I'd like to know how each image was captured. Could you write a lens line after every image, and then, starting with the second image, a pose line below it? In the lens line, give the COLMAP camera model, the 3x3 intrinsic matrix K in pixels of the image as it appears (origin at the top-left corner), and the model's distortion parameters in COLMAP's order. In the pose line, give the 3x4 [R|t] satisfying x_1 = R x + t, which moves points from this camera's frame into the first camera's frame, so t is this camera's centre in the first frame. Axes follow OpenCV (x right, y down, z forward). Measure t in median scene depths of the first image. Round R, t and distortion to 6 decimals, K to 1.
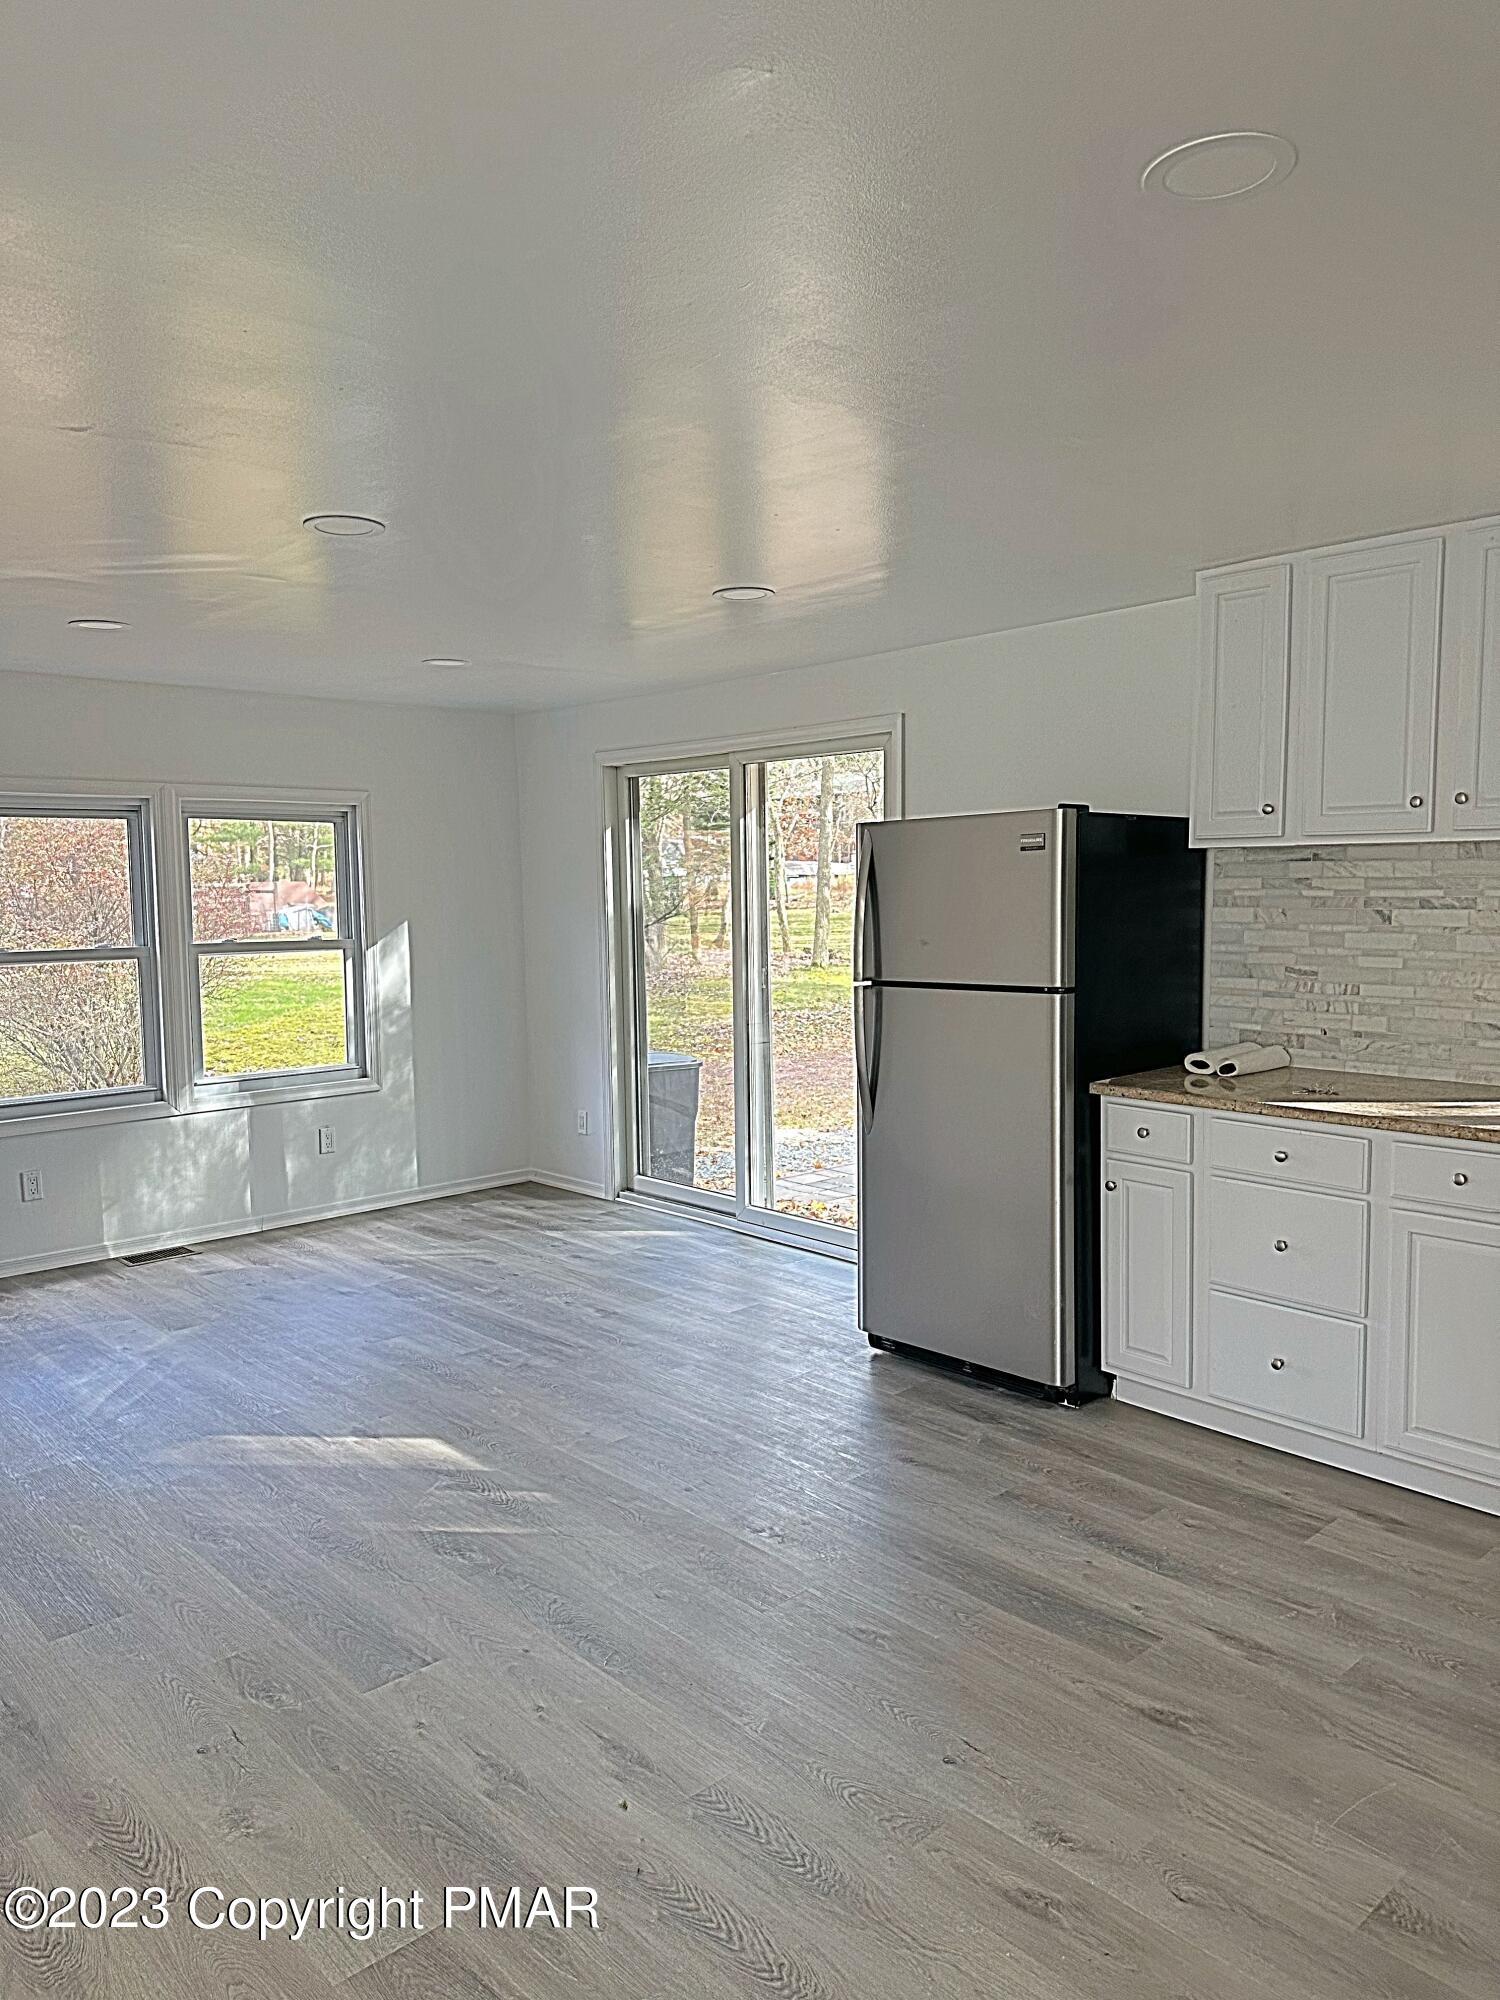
lens RADIAL K [[1426.8, 0, 752.2], [0, 1426.8, 1016.9], [0, 0, 1]] dist [0.063317, -0.077178]
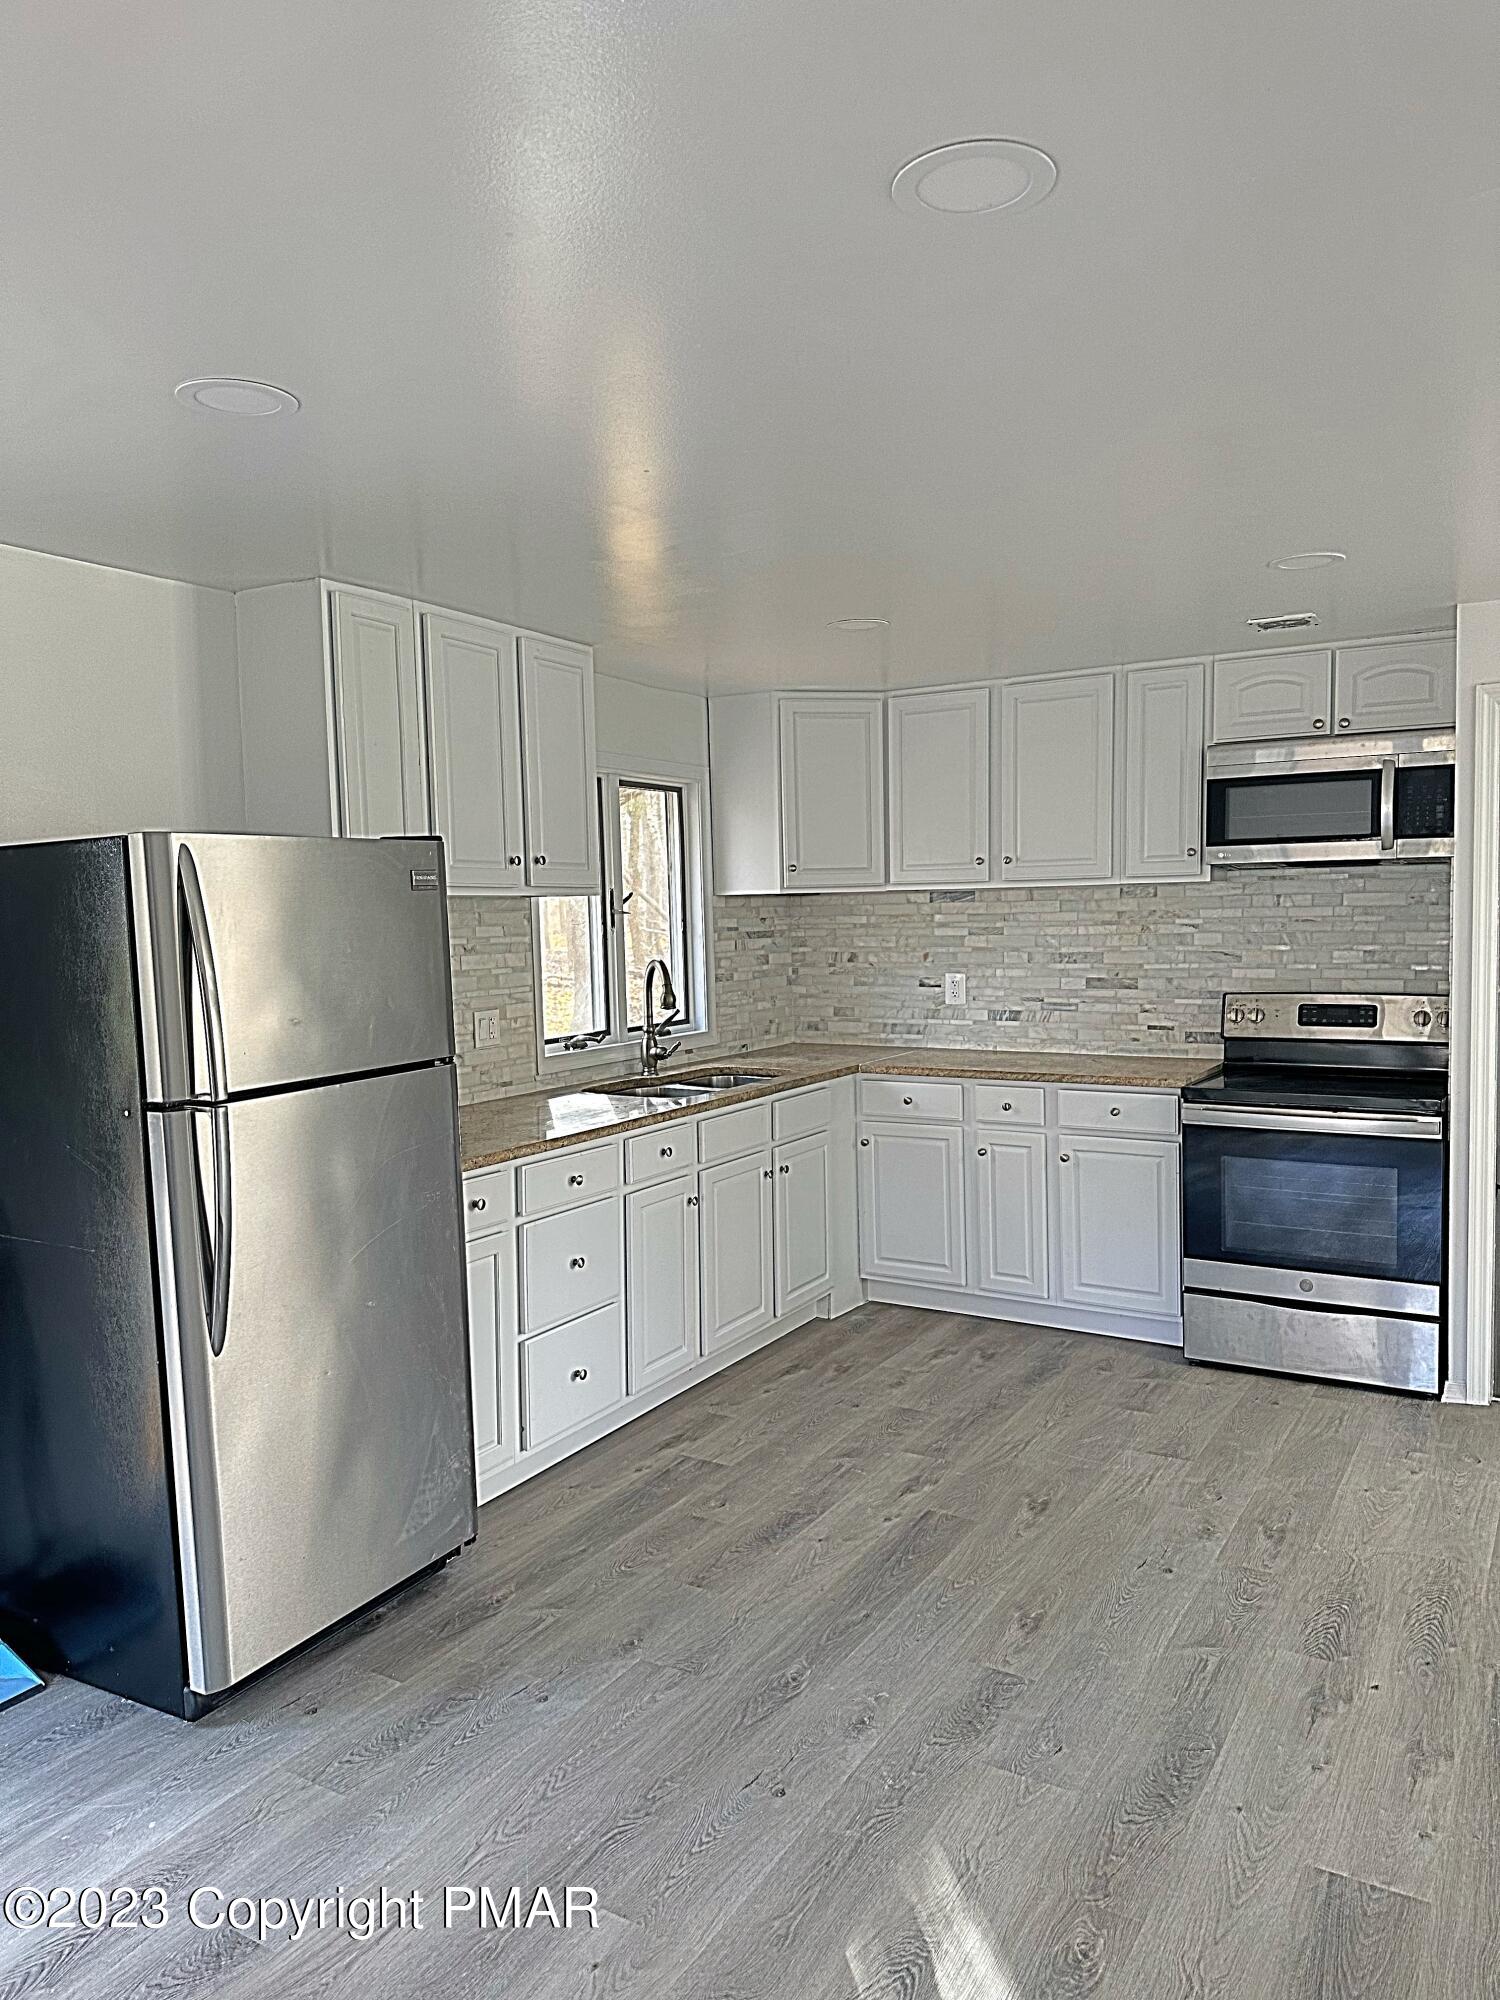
lens RADIAL K [[1394.4, 0, 750.0], [0, 1394.4, 1000.0], [0, 0, 1]] dist [0.023165, -0.071398]
pose [[-0.281719, -0.044994, 0.958441, -0.792969], [0.123447, 0.988898, 0.082709, -0.128539], [-0.951523, 0.141617, -0.273037, 1.357705]]
